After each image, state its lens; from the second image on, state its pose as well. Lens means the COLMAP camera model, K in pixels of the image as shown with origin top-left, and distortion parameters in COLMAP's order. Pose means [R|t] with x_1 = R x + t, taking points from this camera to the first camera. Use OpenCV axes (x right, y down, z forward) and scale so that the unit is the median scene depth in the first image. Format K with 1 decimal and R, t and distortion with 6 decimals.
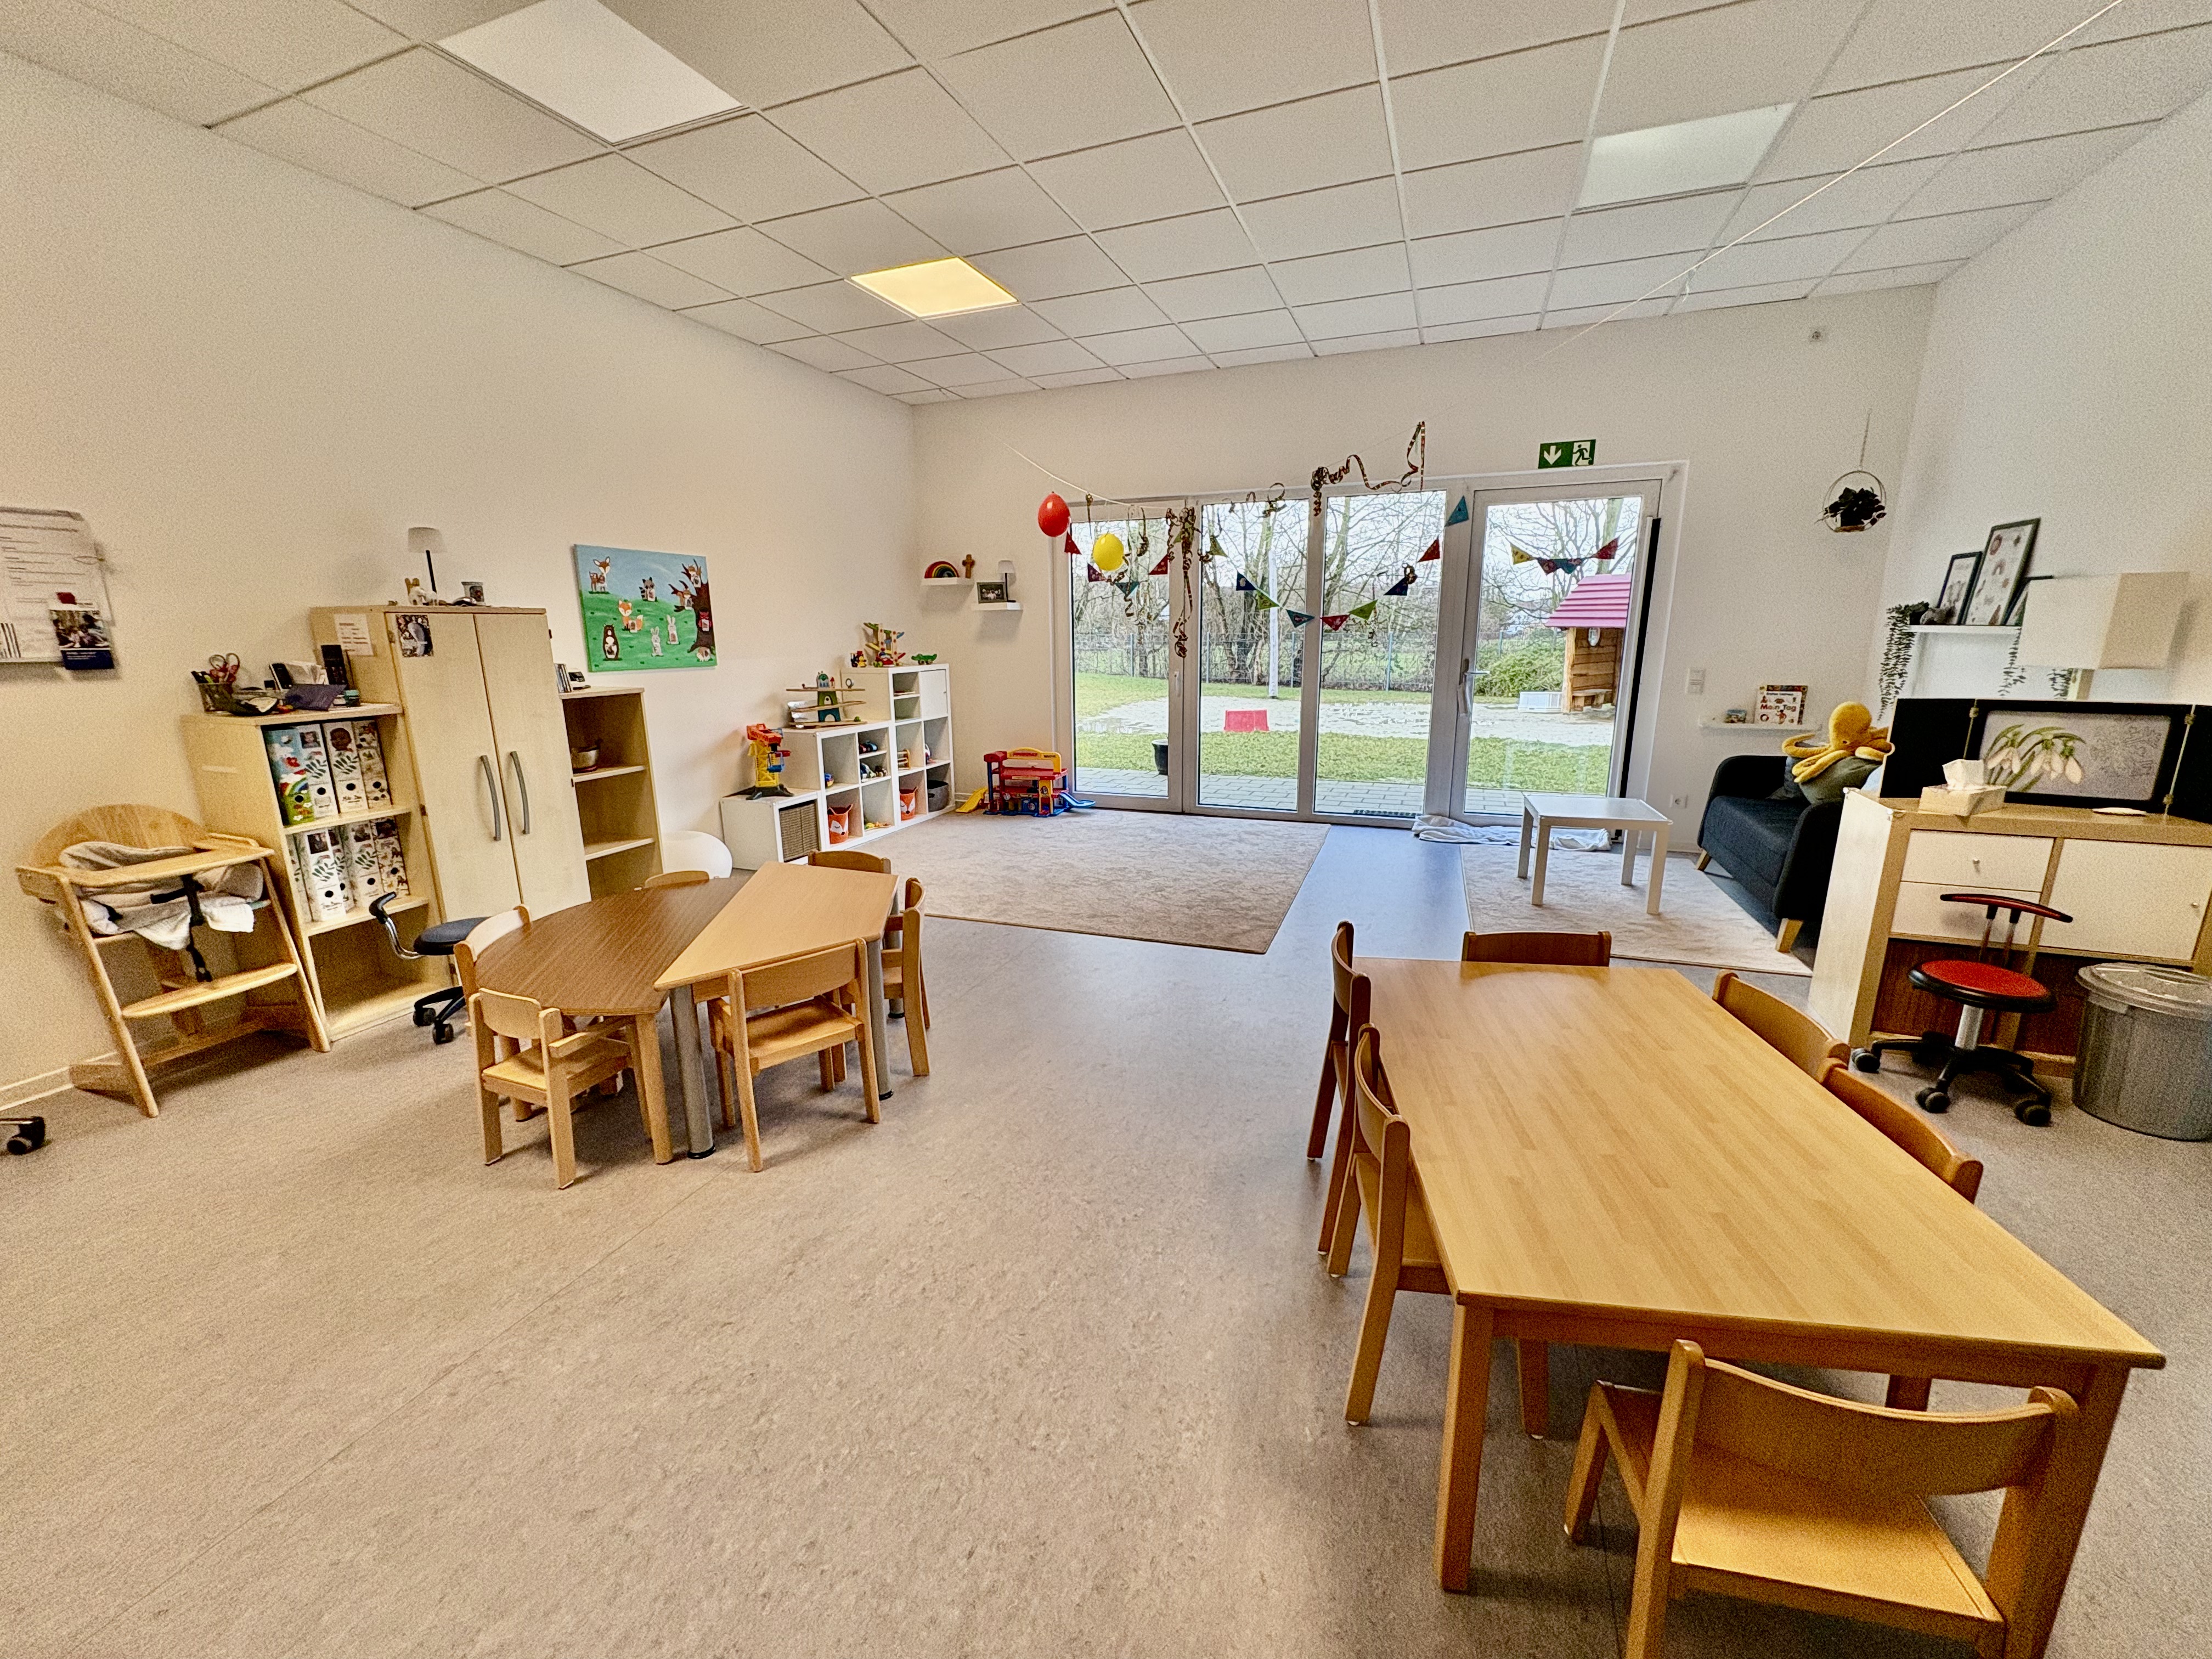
lens RADIAL K [[875.6, 0, 1108.8], [0, 875.6, 828.1], [0, 0, 1]] dist [0.000567, 0.000128]
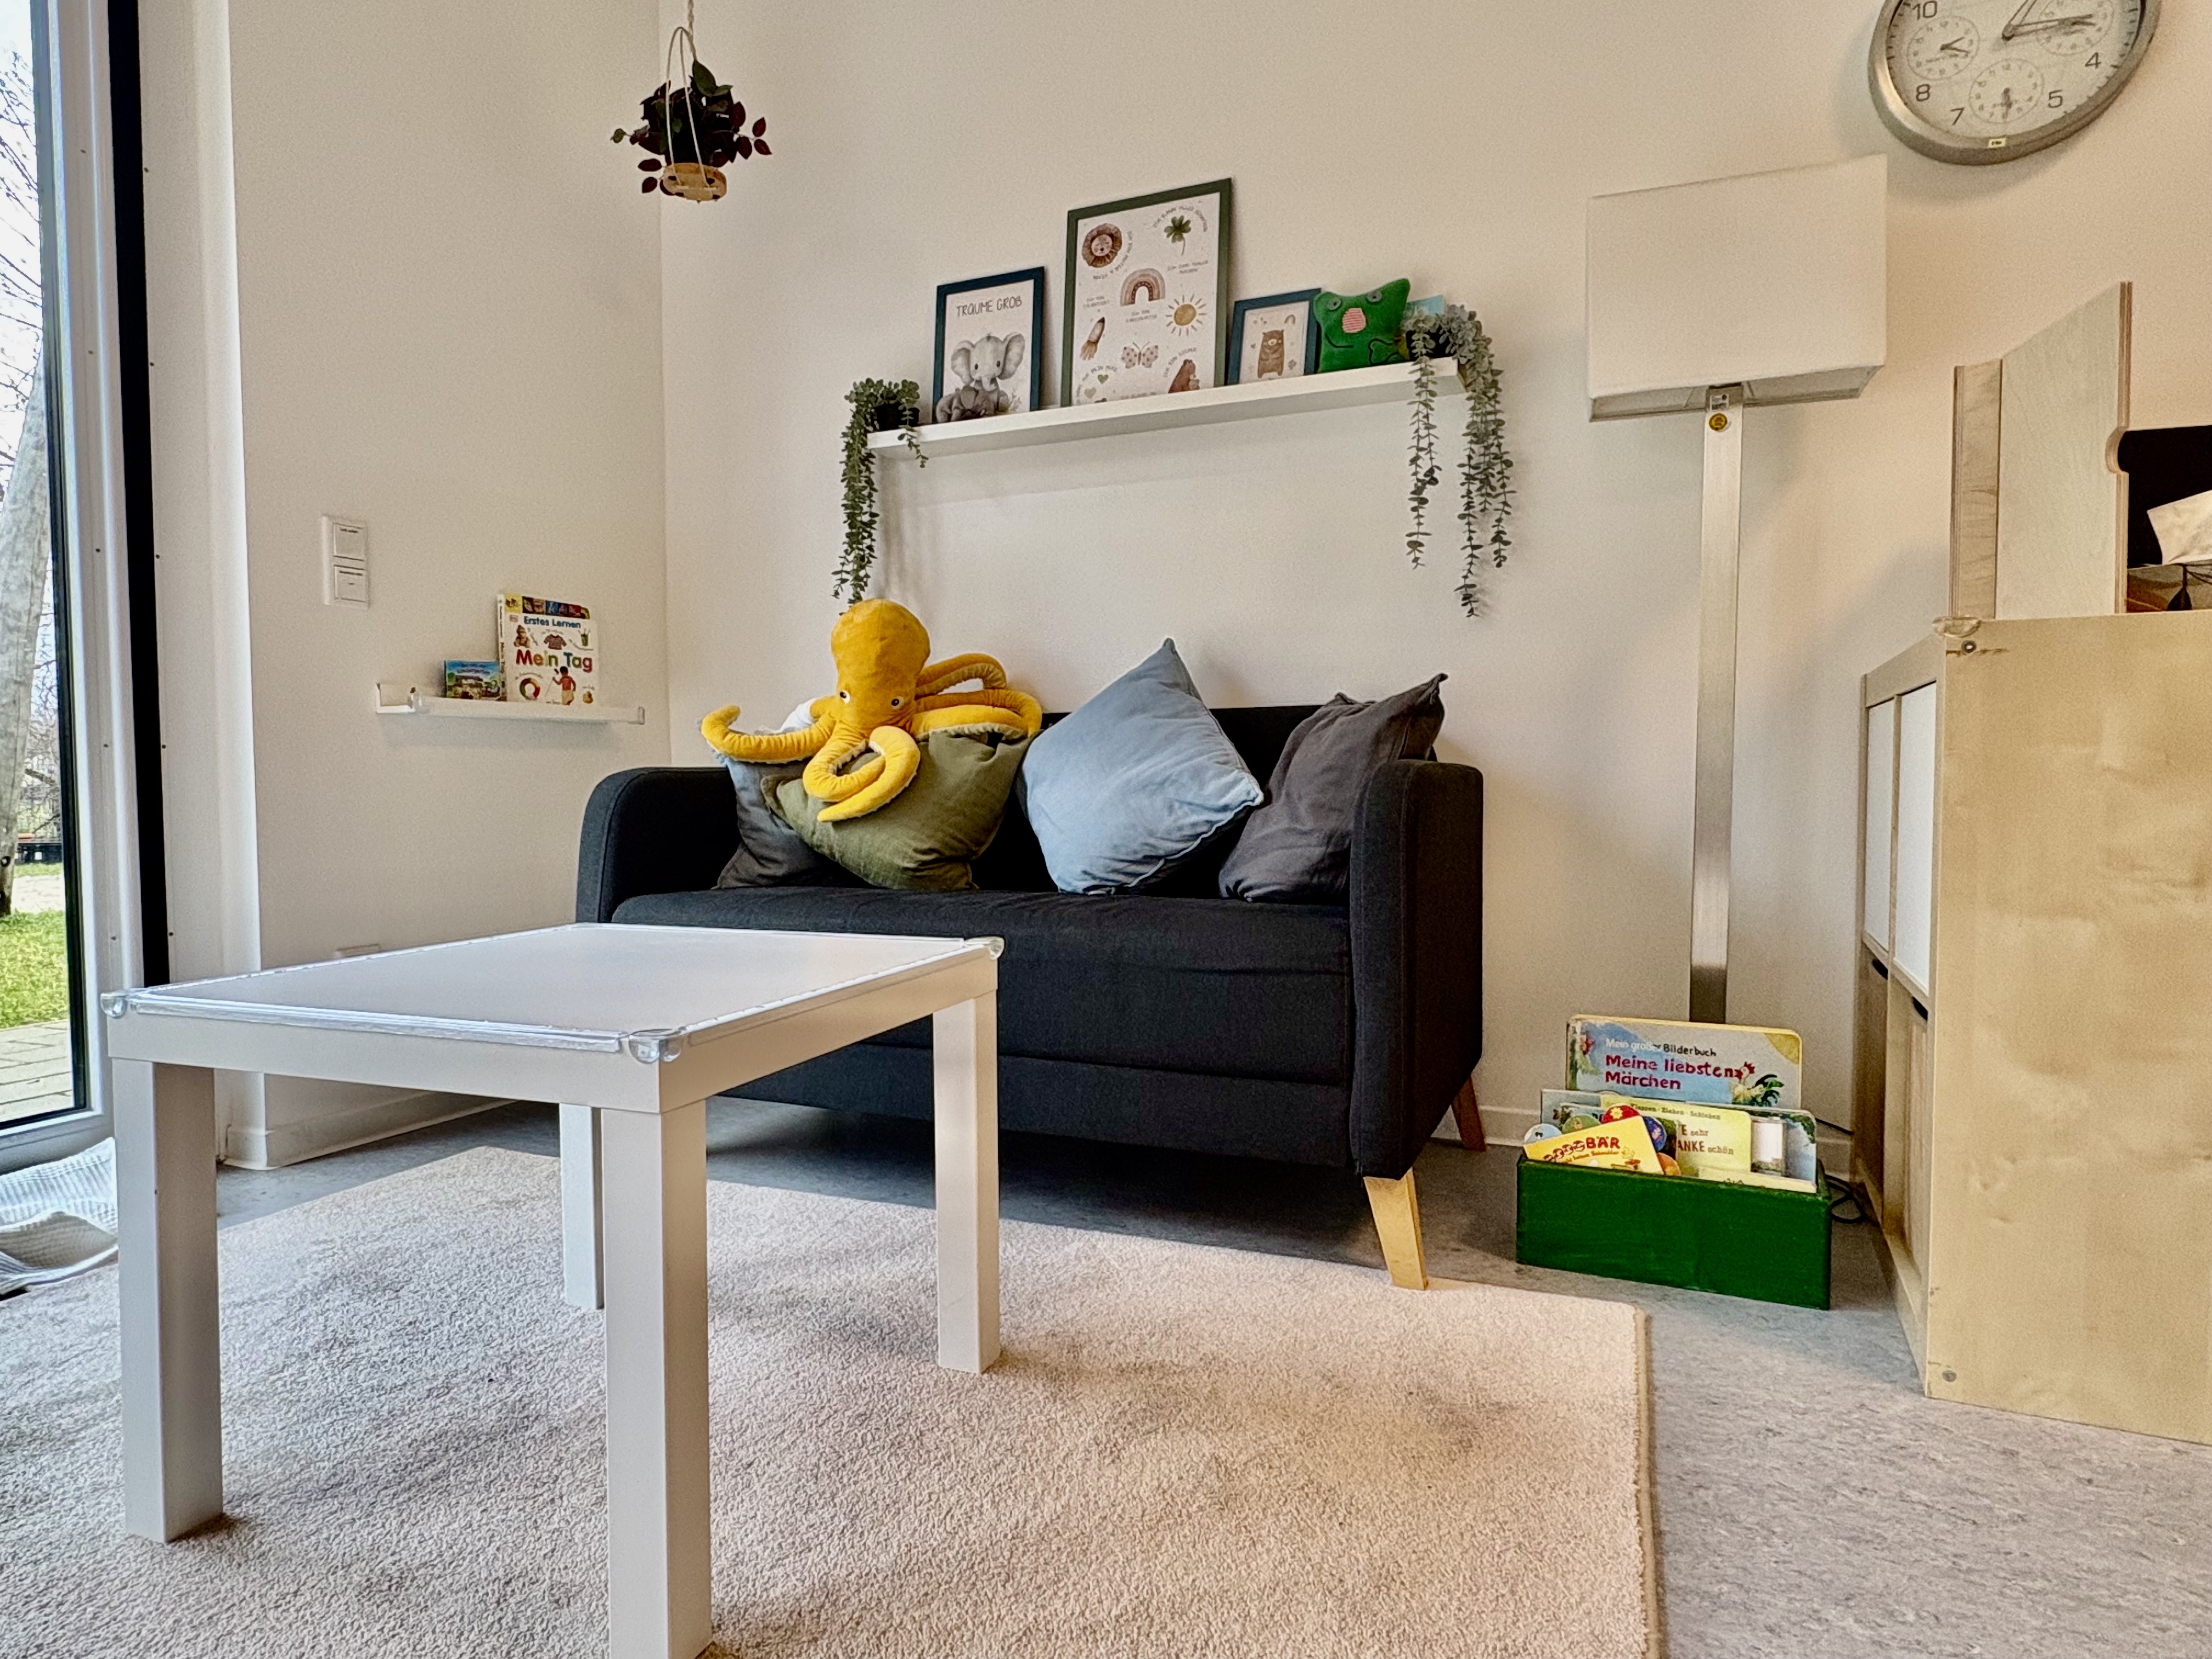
lens RADIAL K [[1296.8, 0, 1110.2], [0, 1296.8, 829.0], [0, 0, 1]] dist [-0.001606, -0.000006]
pose [[0.050963, -0.027435, 0.998324, 0.317476], [0.226082, 0.973989, 0.015225, -0.035409], [-0.972774, 0.224927, 0.055840, 0.984833]]
